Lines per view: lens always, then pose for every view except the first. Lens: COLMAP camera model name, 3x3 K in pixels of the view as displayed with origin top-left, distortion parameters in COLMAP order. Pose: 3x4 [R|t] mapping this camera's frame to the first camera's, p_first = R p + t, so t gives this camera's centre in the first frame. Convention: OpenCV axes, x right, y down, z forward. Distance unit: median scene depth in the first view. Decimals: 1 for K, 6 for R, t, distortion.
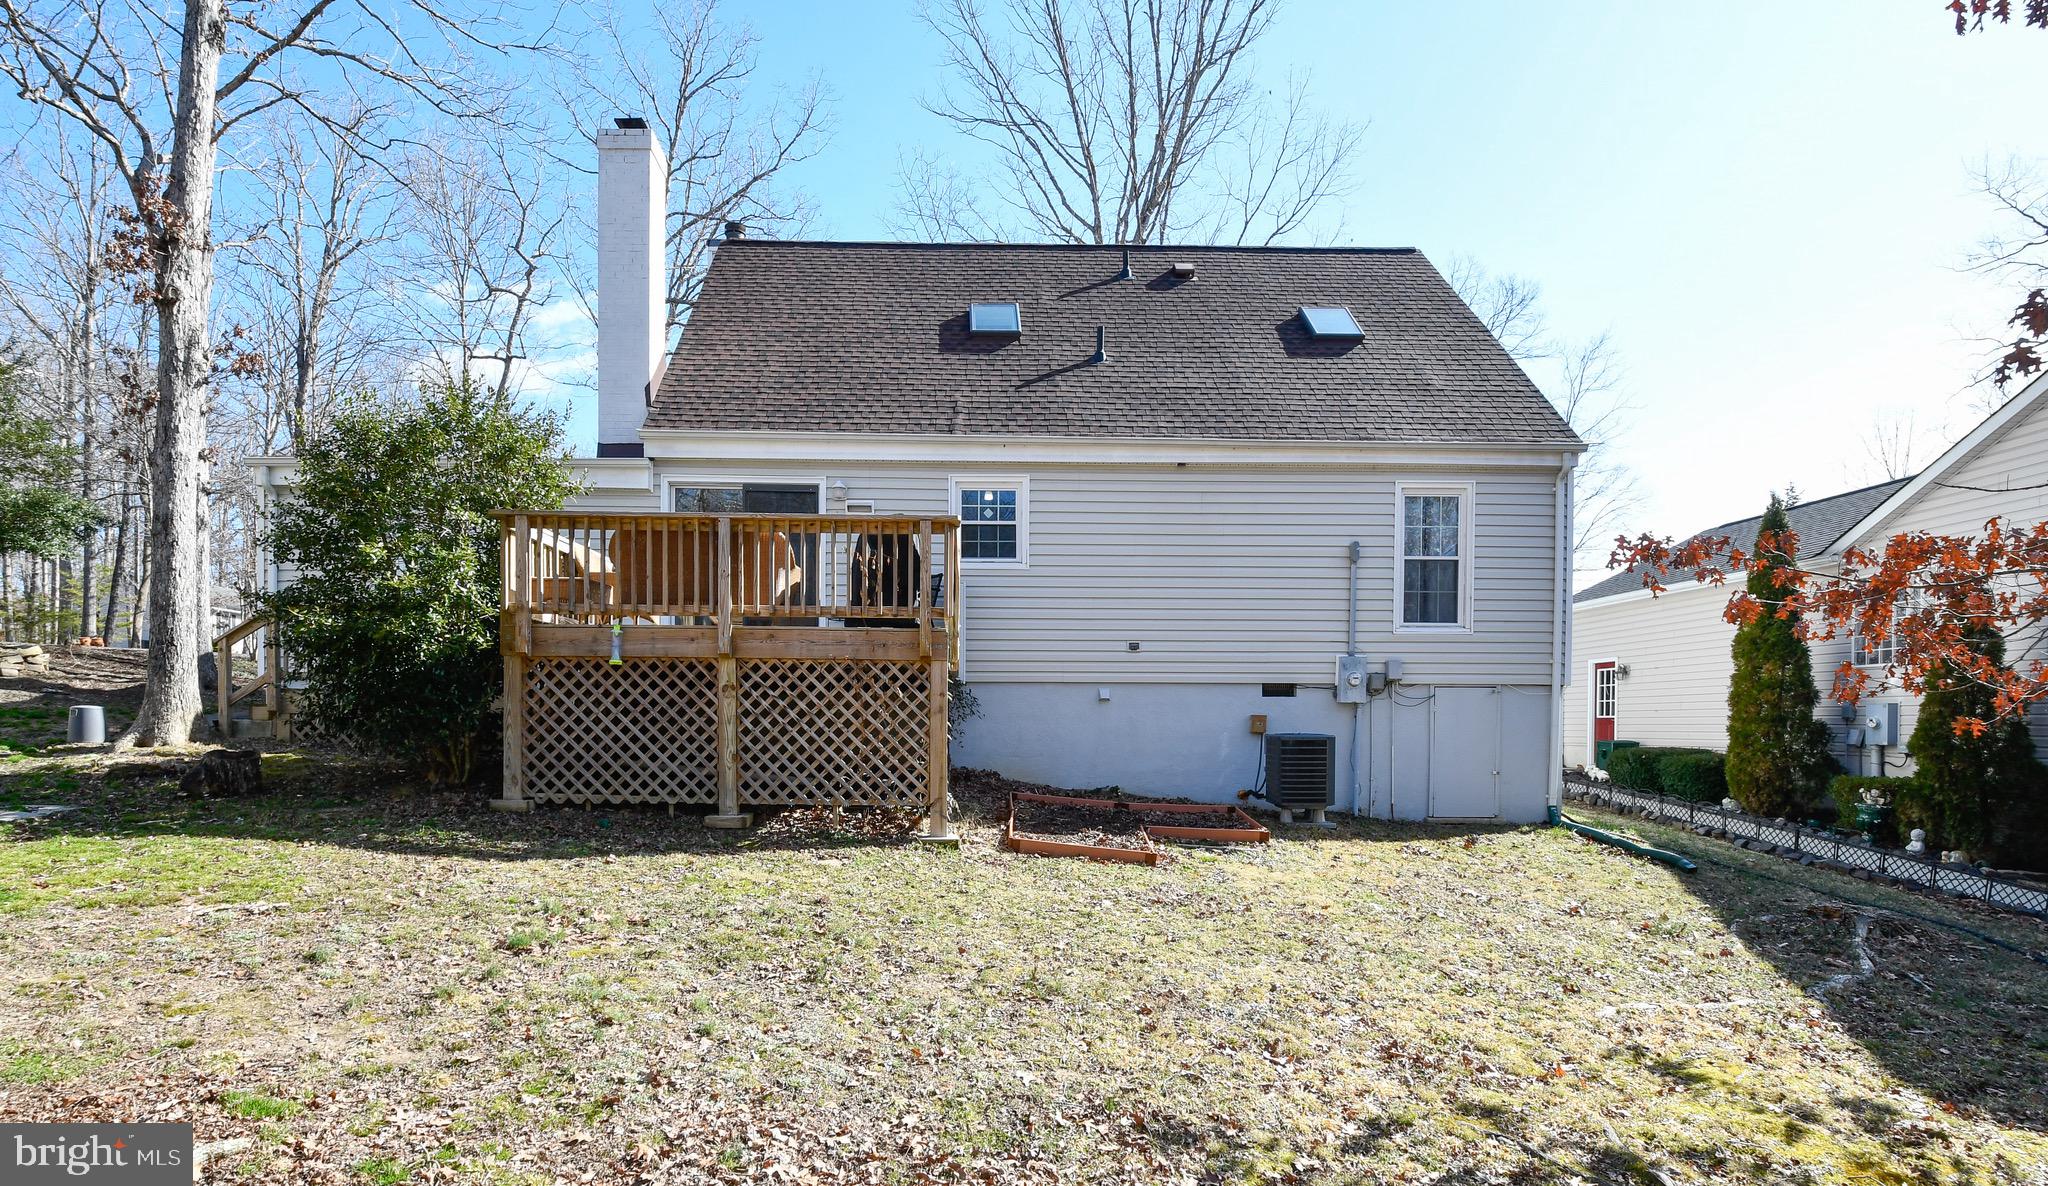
lens RADIAL K [[975.4, 0, 966.4], [0, 975.4, 744.9], [0, 0, 1]] dist [0.001759, -0.026733]
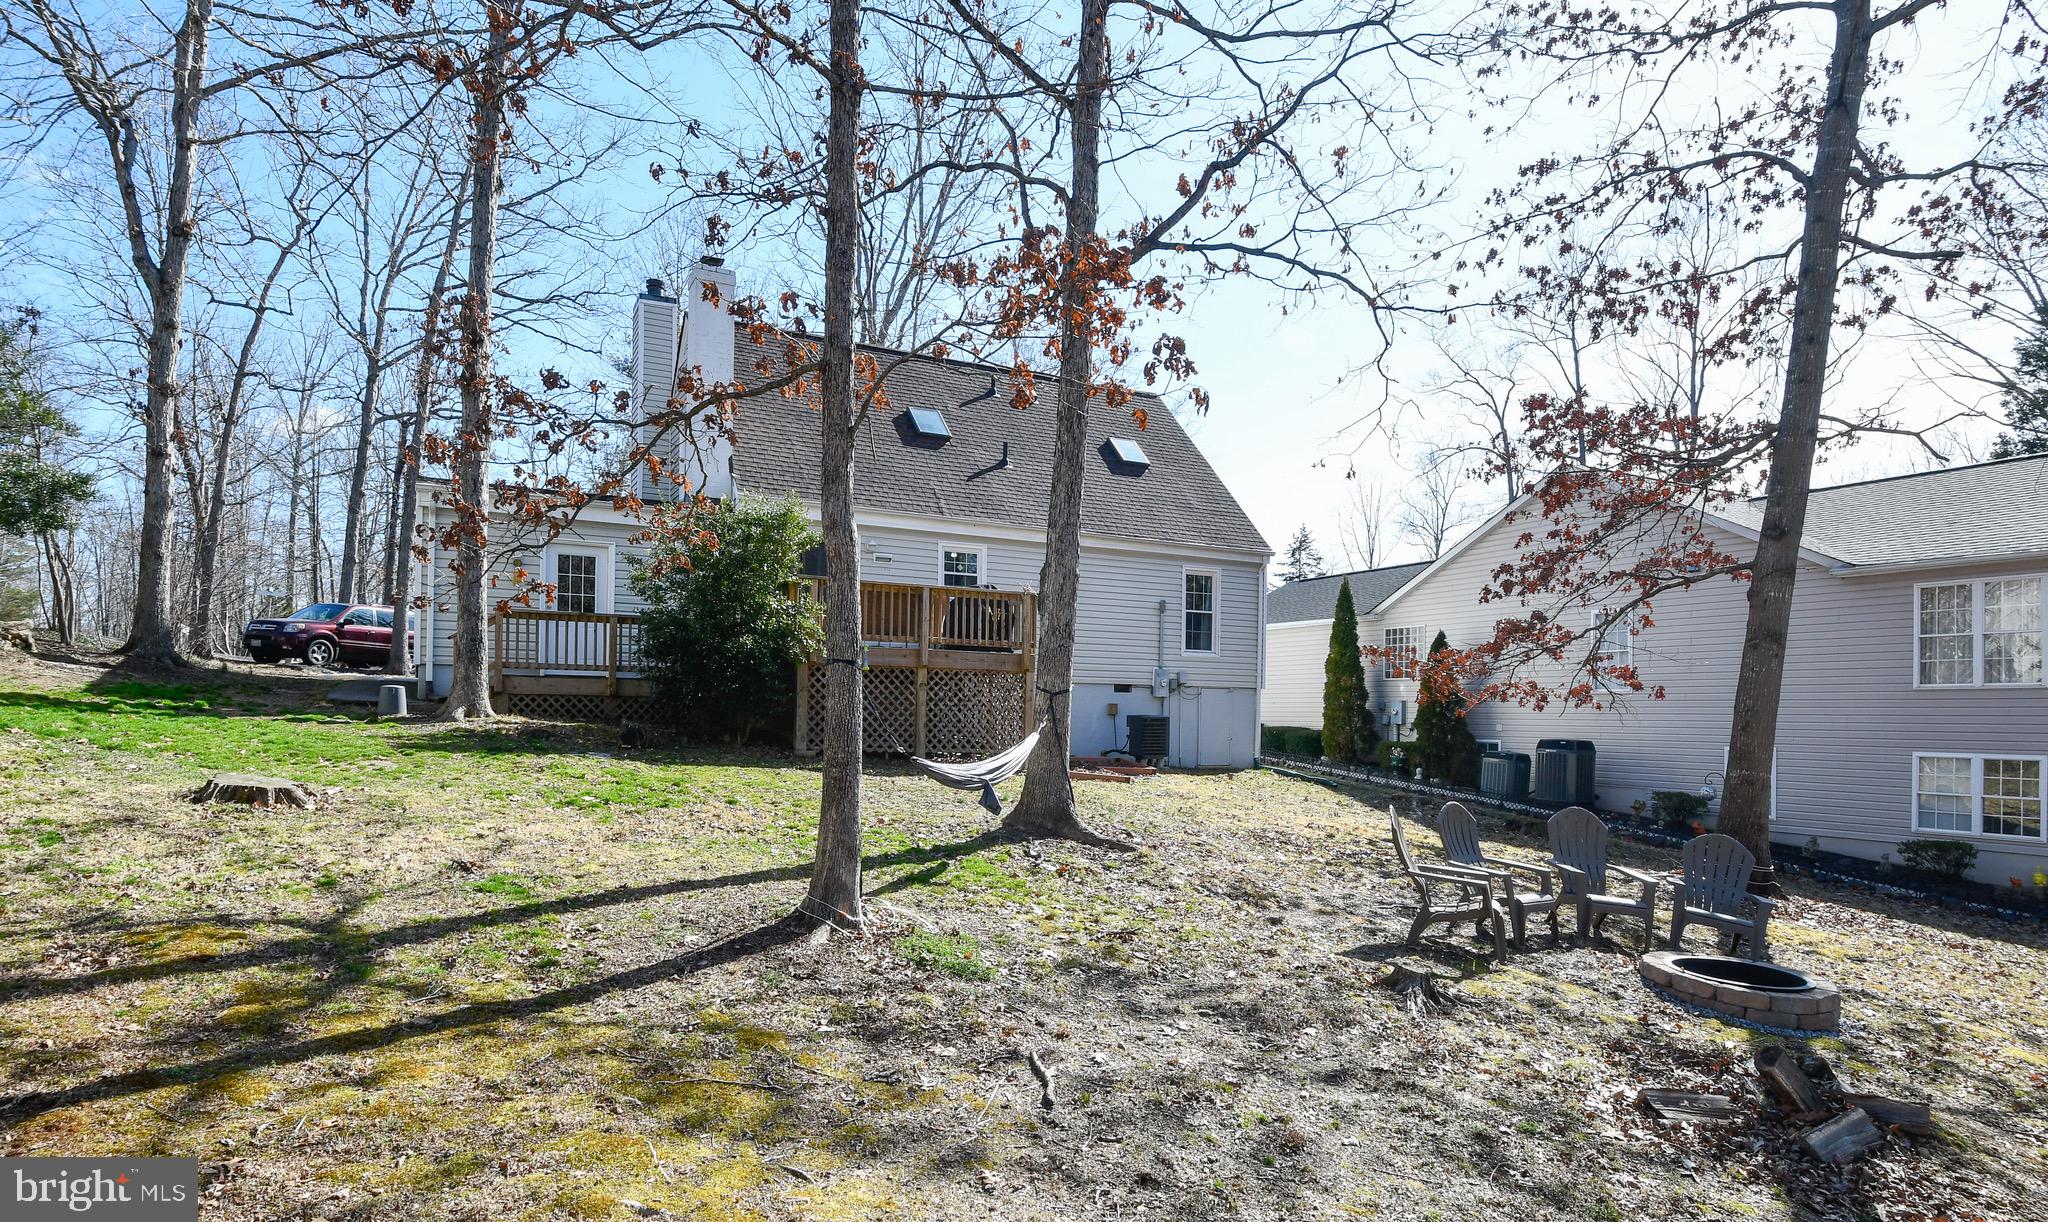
lens RADIAL K [[1100.9, 0, 1019.7], [0, 1100.9, 719.5], [0, 0, 1]] dist [-0.015505, -0.000650]
pose [[0.888780, 0.004574, 0.458312, -0.671940], [0.001800, 0.999908, -0.013471, 0.020131], [-0.458331, 0.012797, 0.888689, -0.549053]]
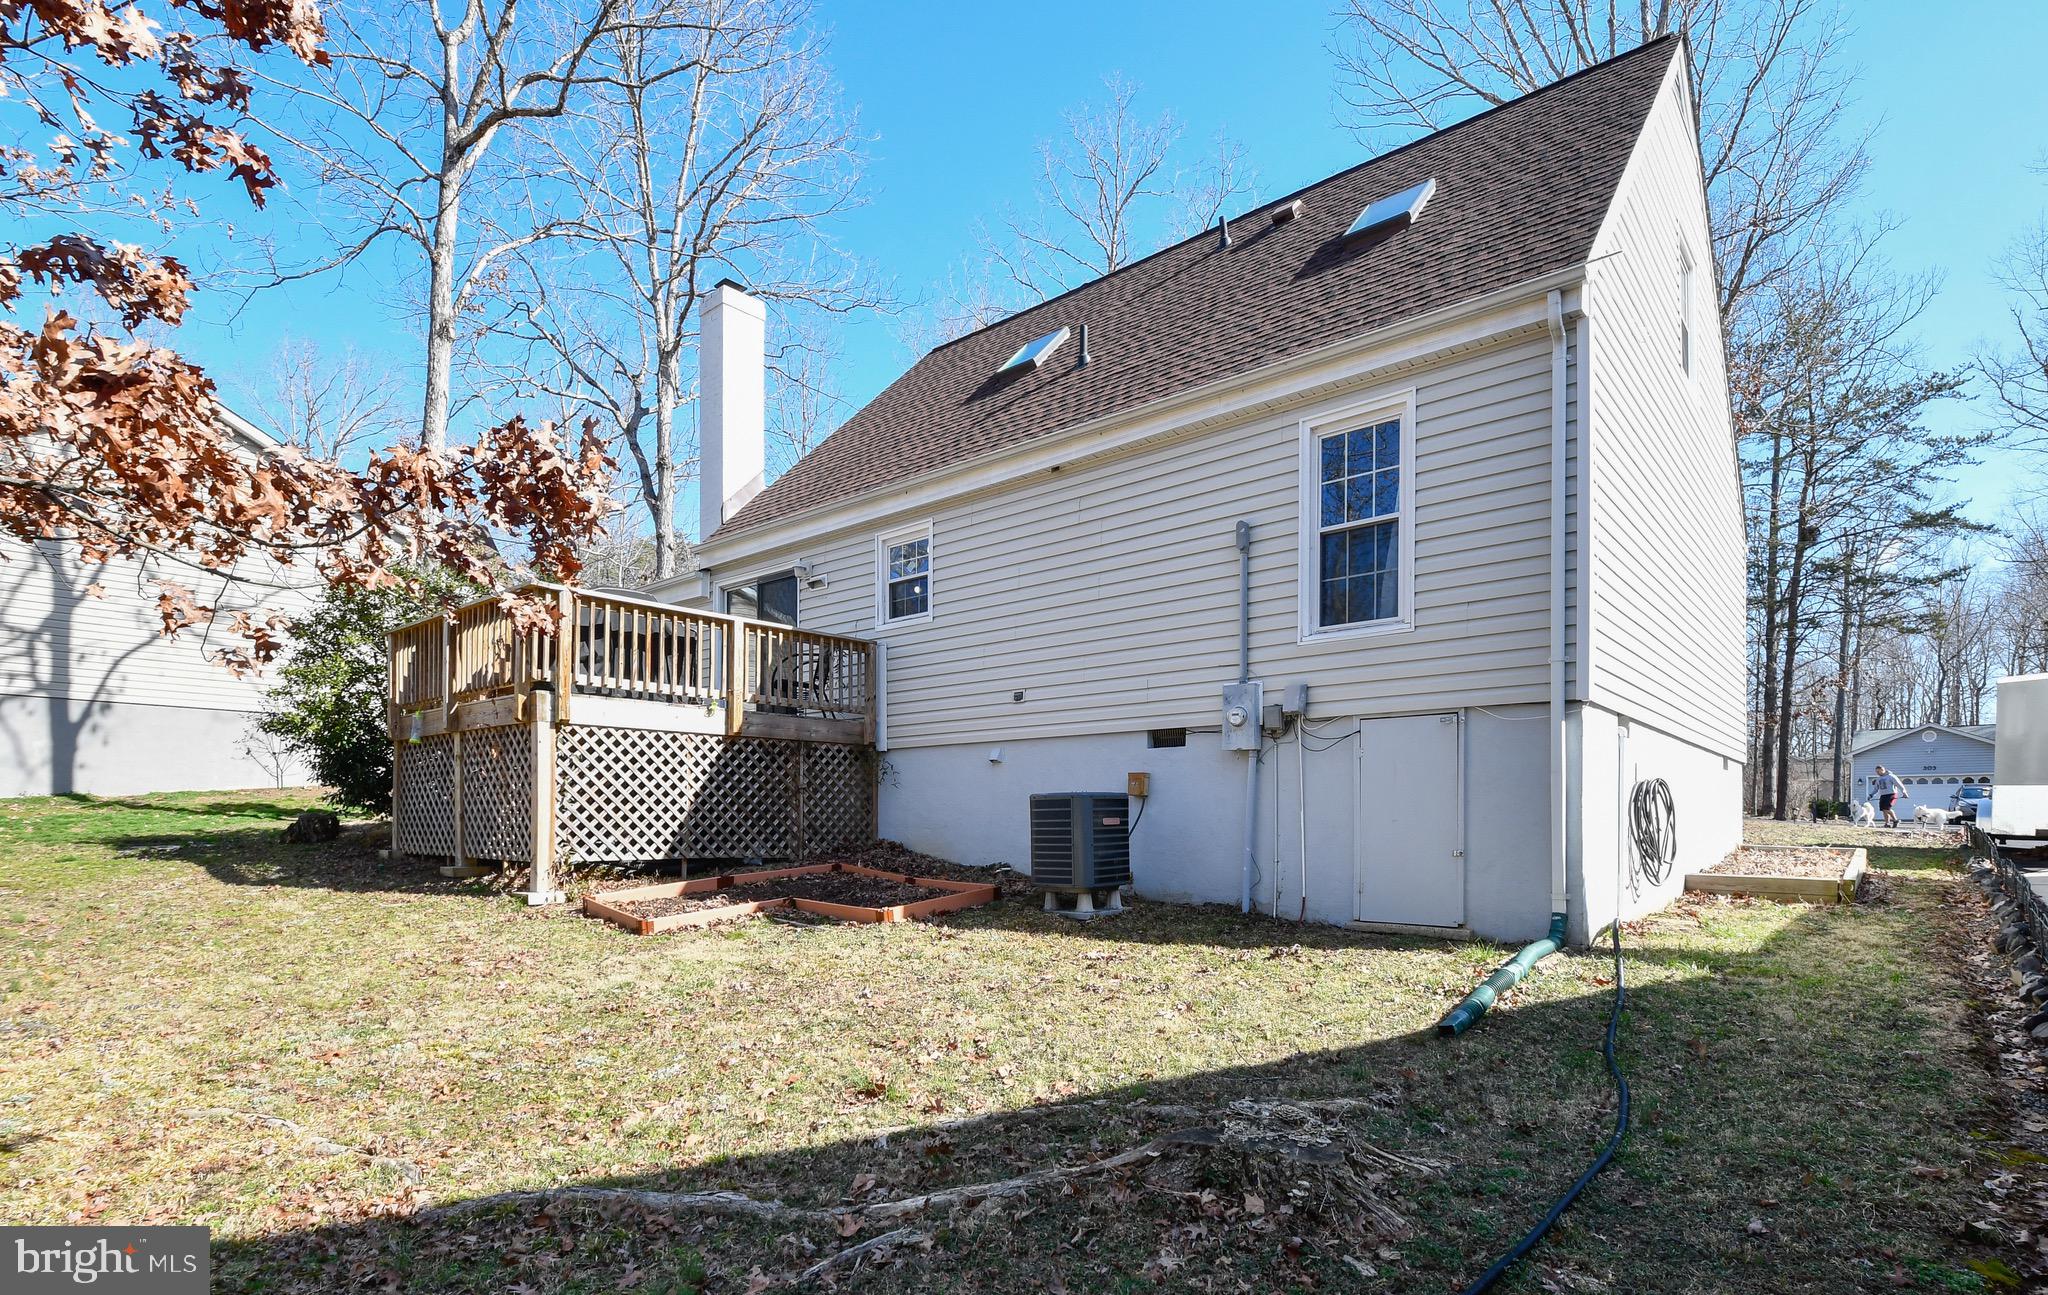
lens RADIAL K [[1014.2, 0, 1076.0], [0, 1014.2, 819.3], [0, 0, 1]] dist [-0.000151, -0.000034]
pose [[0.762782, -0.005768, -0.646630, 0.769880], [-0.015060, 0.999531, -0.026682, 0.027202], [0.646480, 0.030091, 0.762337, 0.366842]]
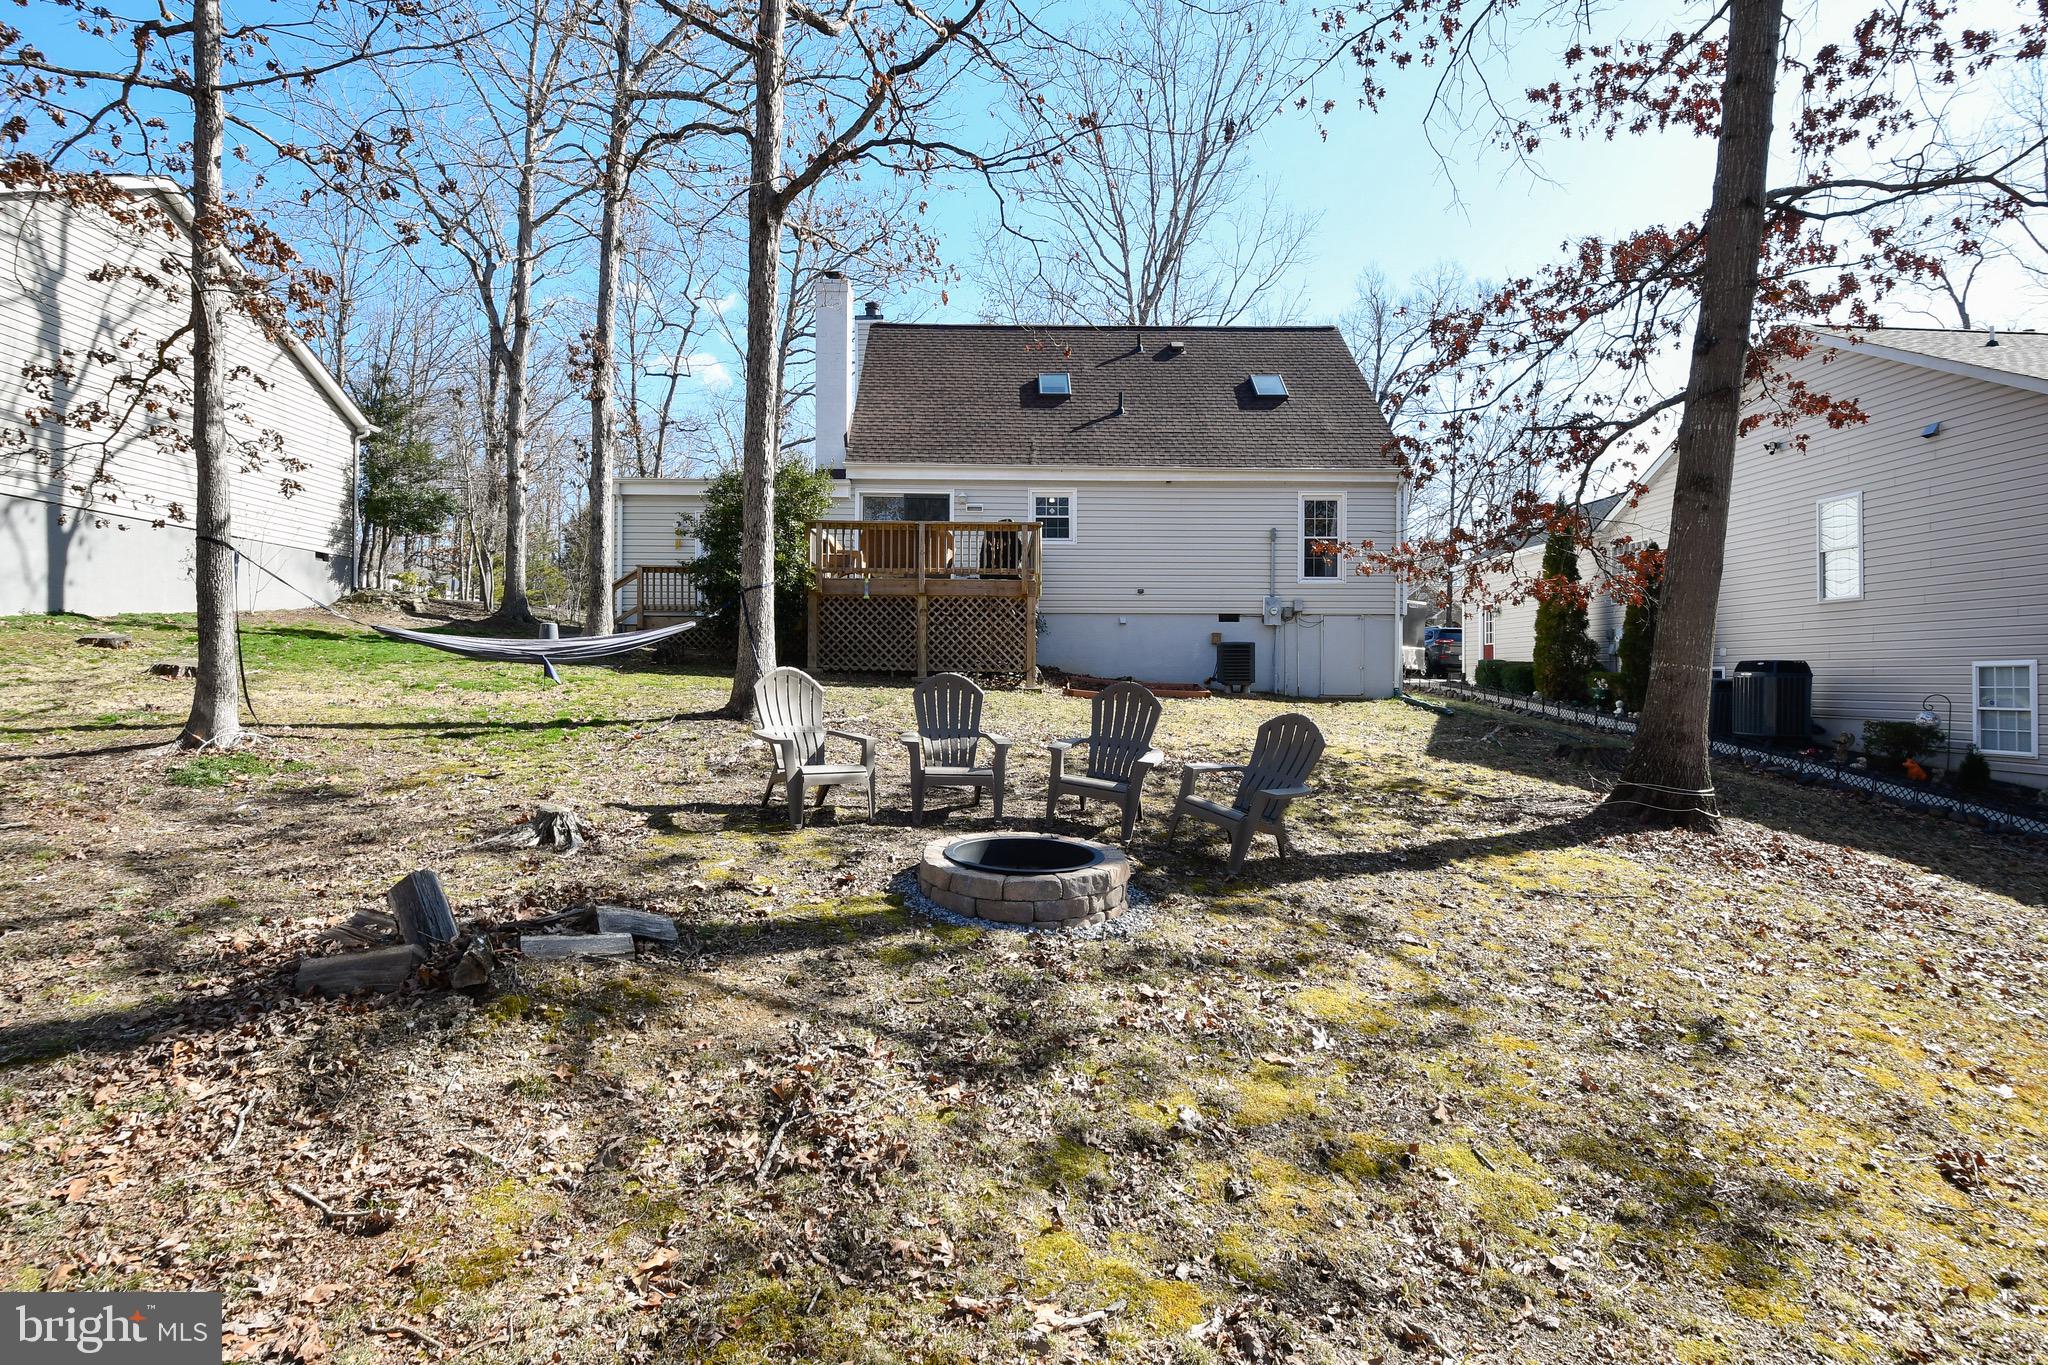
lens RADIAL K [[988.1, 0, 1024.0], [0, 988.1, 682.5], [0, 0, 1]] dist [-0.004694, -0.000197]
pose [[0.999920, -0.002929, 0.012288, -0.046319], [0.003173, 0.999798, -0.019852, 0.084878], [-0.012227, 0.019889, 0.999727, -0.660357]]
